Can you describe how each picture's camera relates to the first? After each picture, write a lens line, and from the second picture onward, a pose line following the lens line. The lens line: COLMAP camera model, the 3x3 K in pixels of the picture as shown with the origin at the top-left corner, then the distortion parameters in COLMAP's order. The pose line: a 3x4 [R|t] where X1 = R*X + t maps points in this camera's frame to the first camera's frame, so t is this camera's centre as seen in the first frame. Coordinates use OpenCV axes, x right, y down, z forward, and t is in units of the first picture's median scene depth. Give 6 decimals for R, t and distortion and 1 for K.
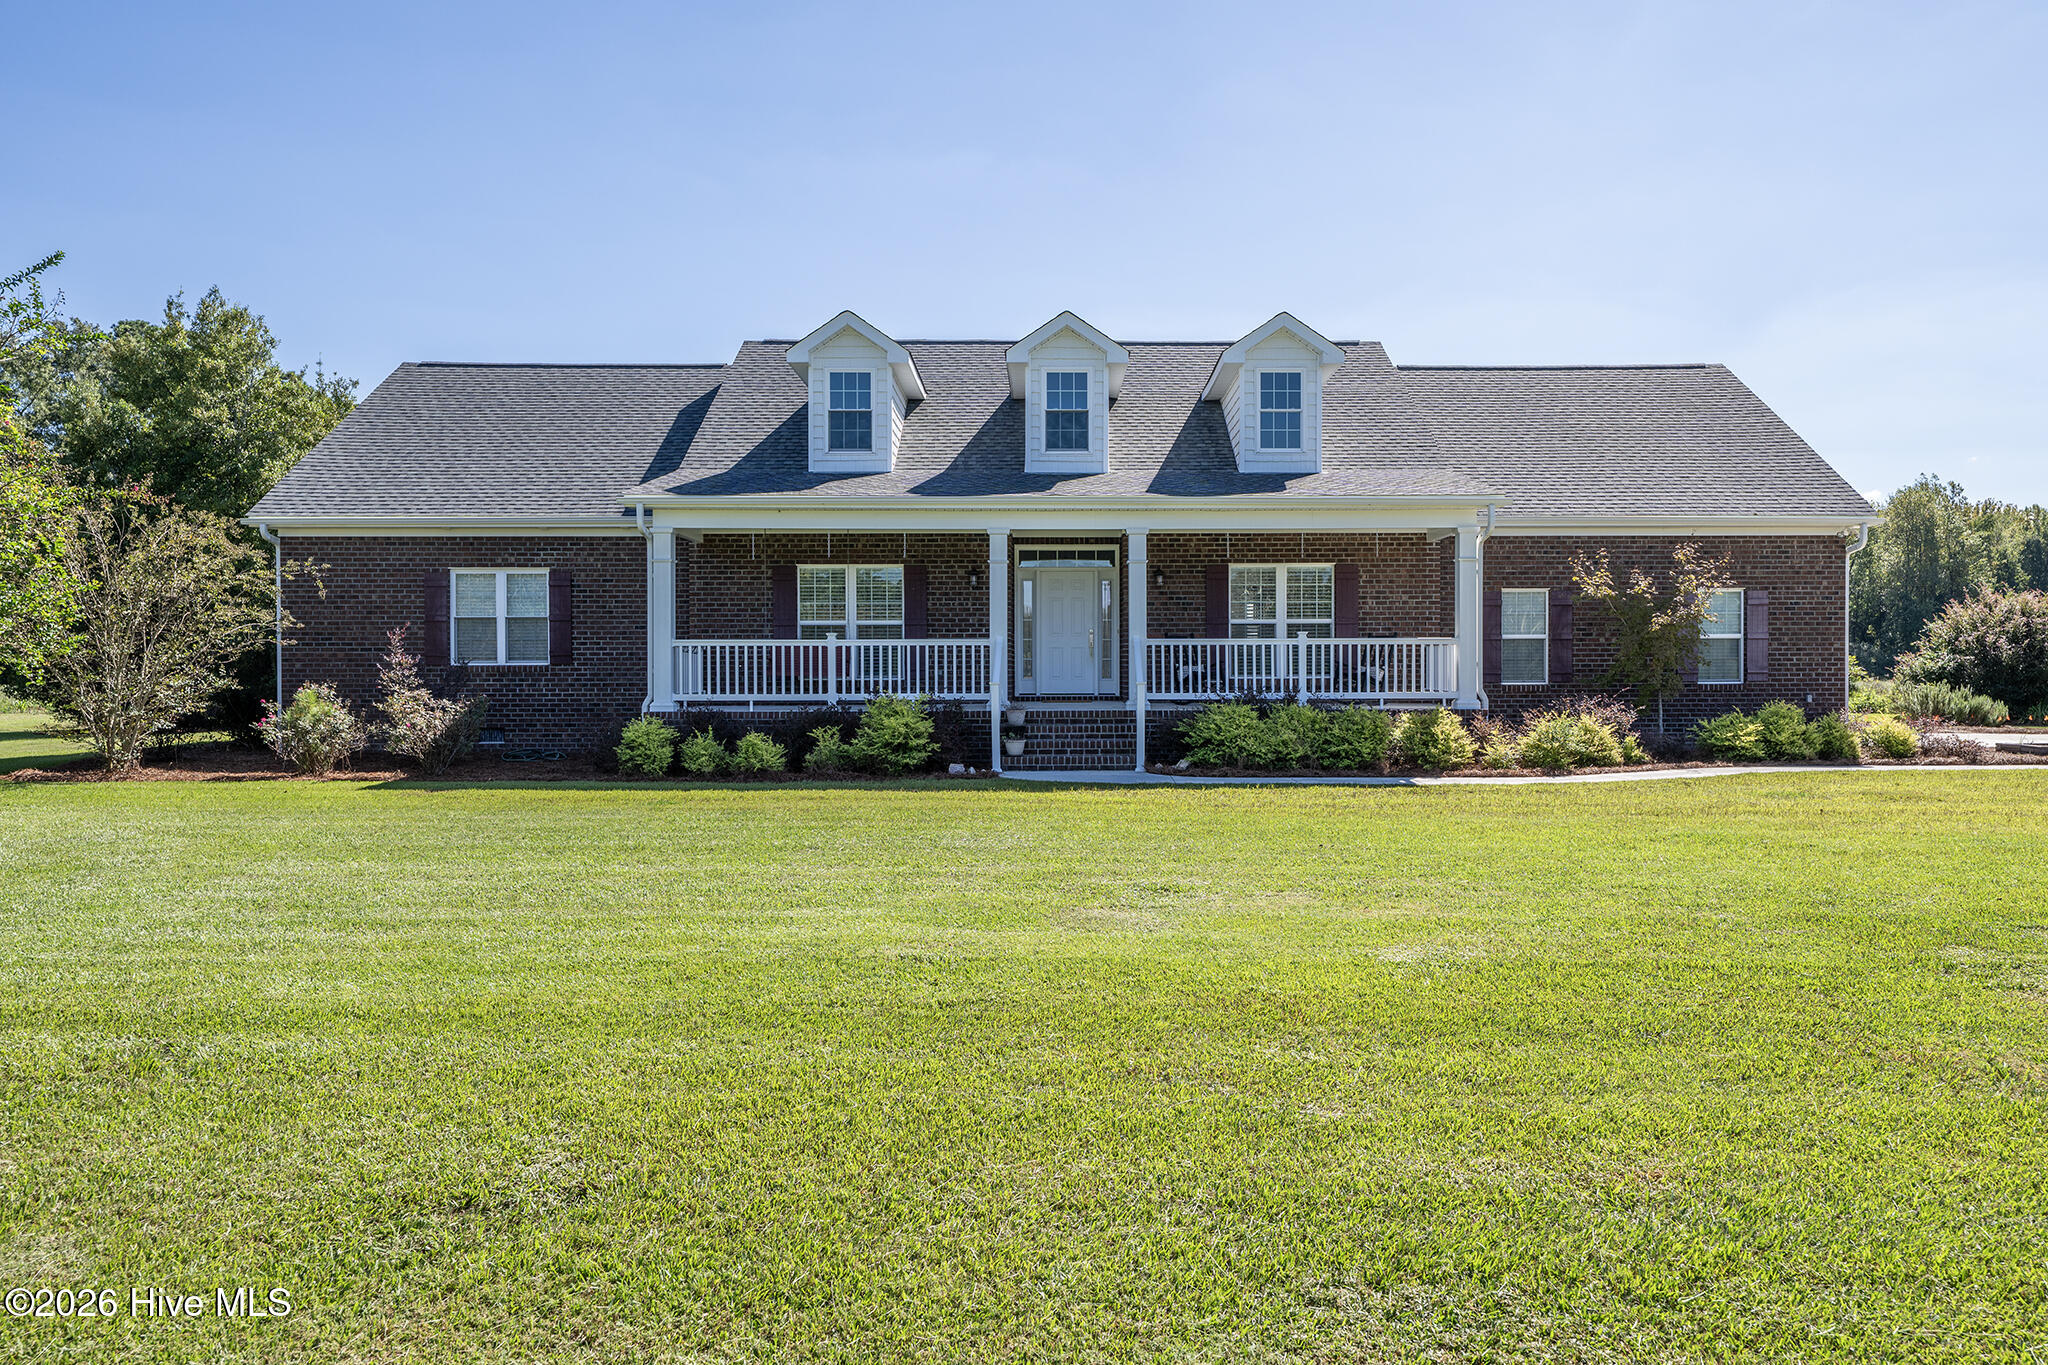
lens RADIAL K [[1345.8, 0, 1029.5], [0, 1345.8, 680.0], [0, 0, 1]] dist [-0.003219, -0.000535]
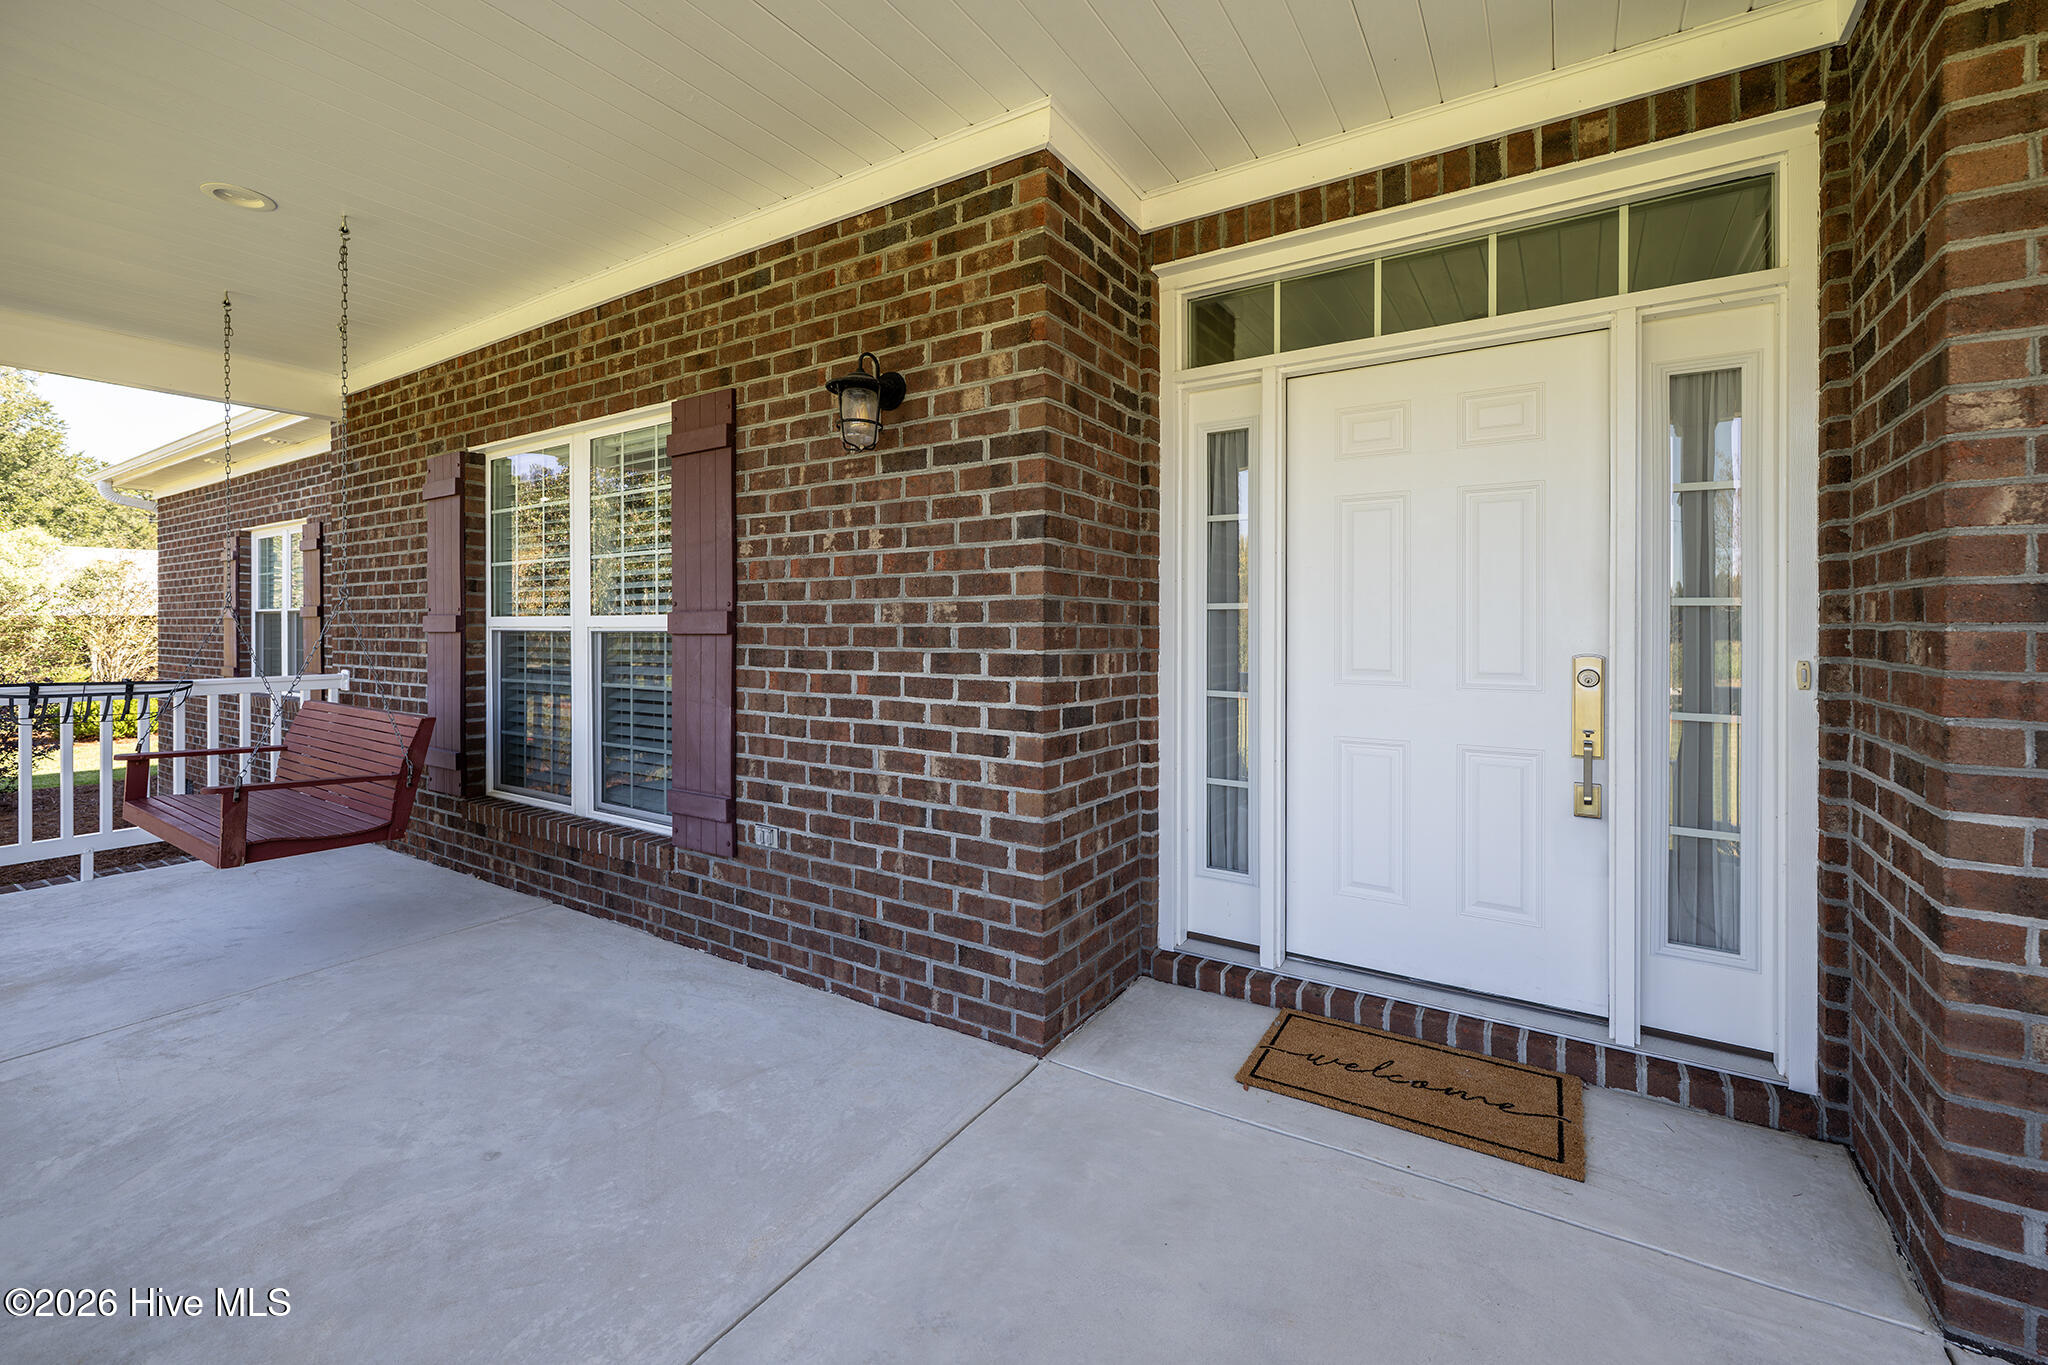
lens RADIAL K [[831.4, 0, 979.8], [0, 831.4, 618.7], [0, 0, 1]] dist [-0.001420, -0.000240]
pose [[0.837280, -0.001345, -0.546773, 0.040659], [-0.005518, 0.999925, -0.010909, -0.042754], [0.546747, 0.012151, 0.837210, 0.906914]]
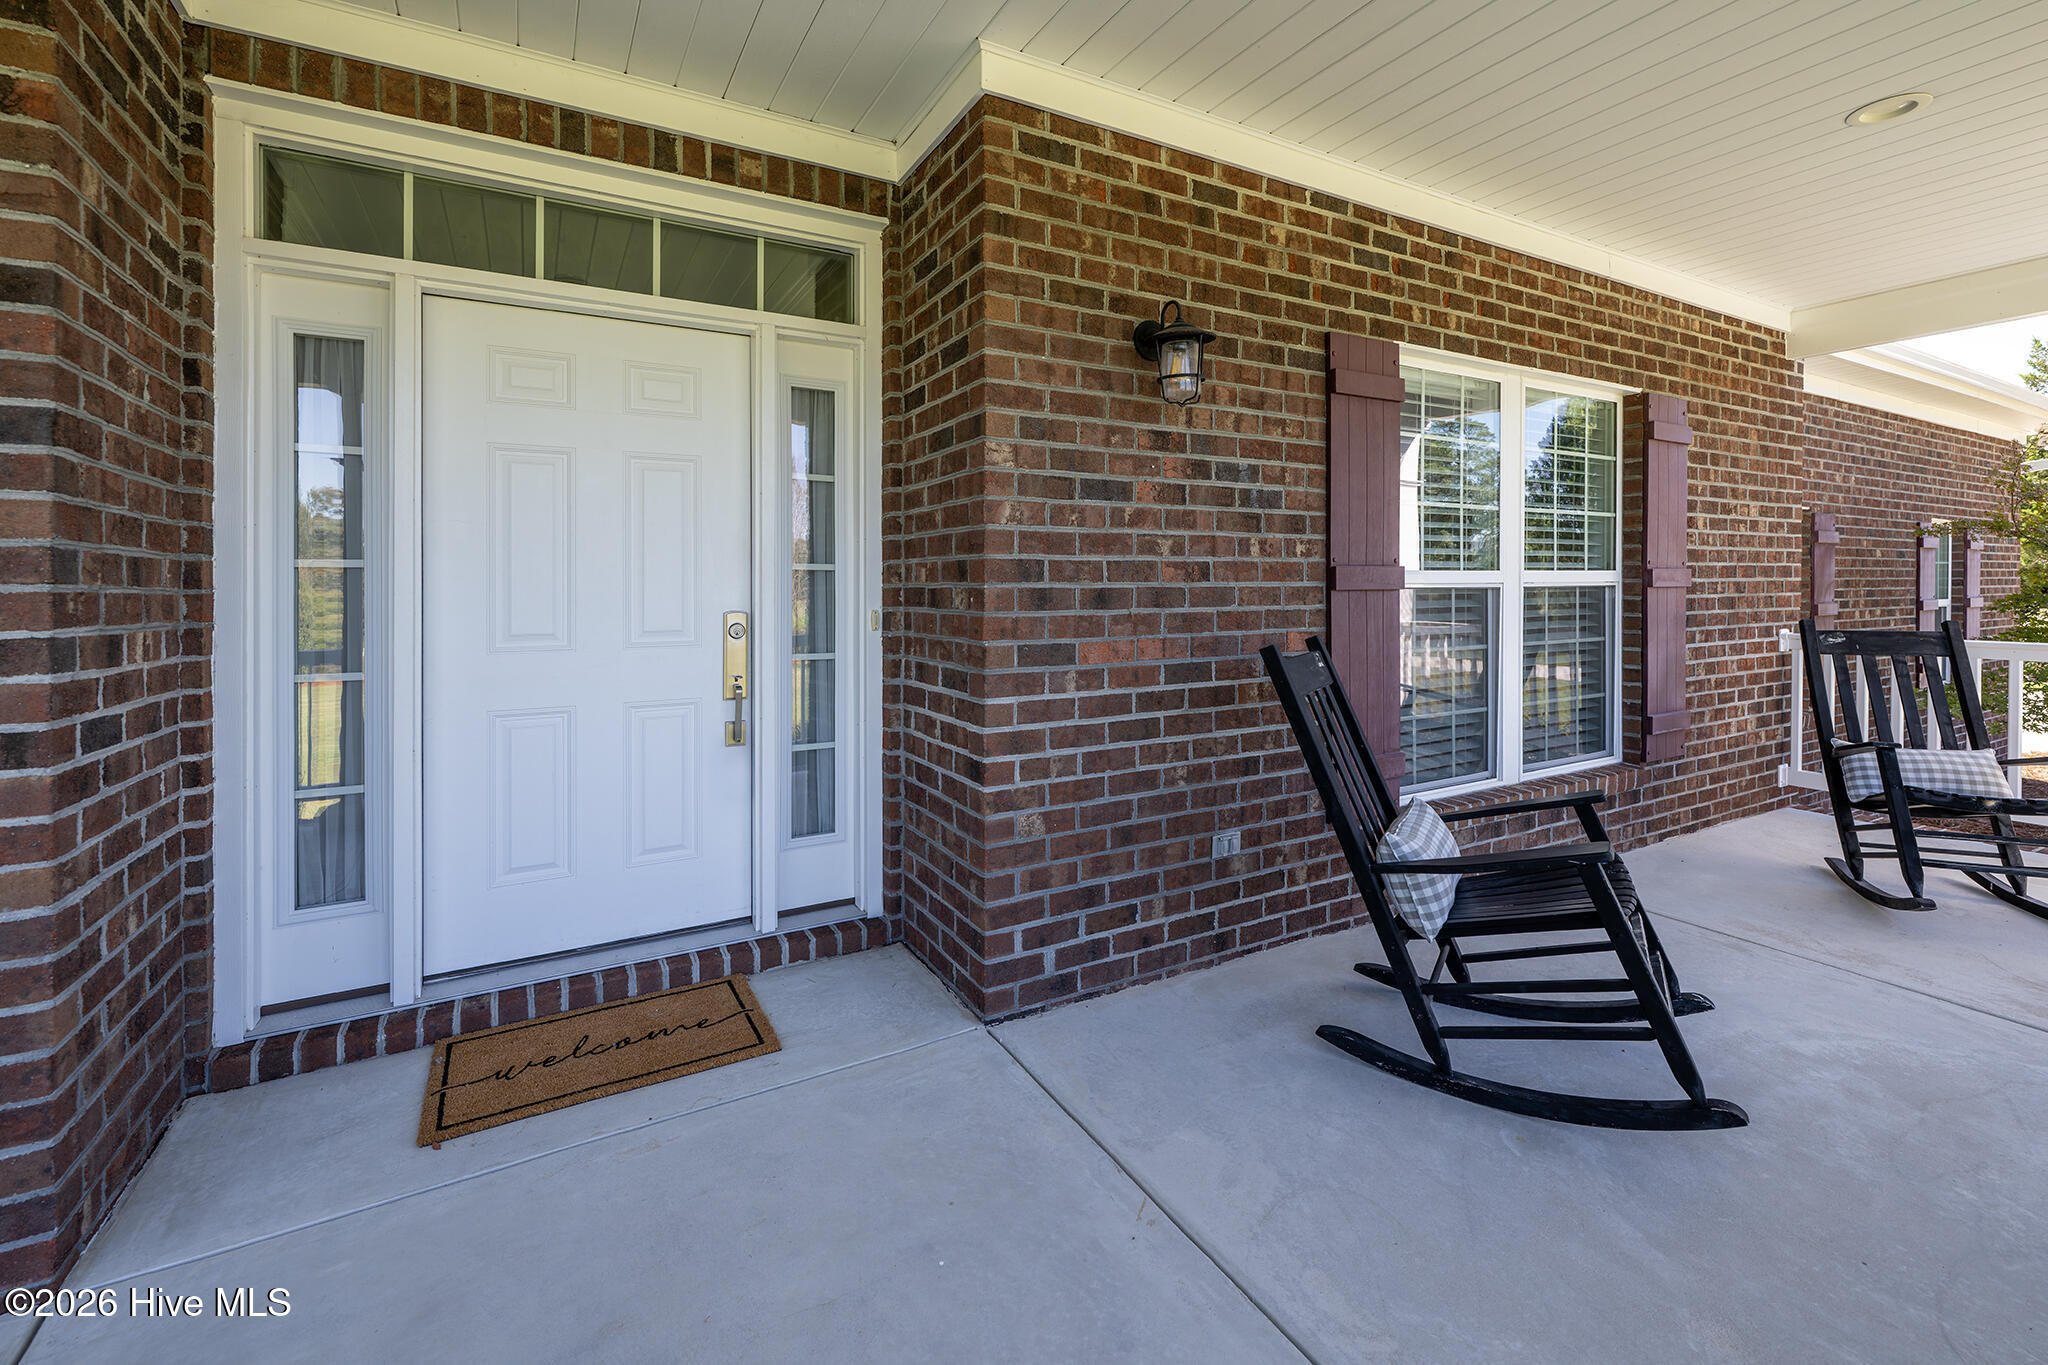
lens RADIAL K [[814.5, 0, 1091.2], [0, 814.5, 578.9], [0, 0, 1]] dist [-0.002540, -0.000321]
pose [[0.875644, 0.000355, 0.482956, 0.029761], [0.006223, 0.999908, -0.012018, -0.042687], [-0.482916, 0.013529, 0.875562, 0.905808]]
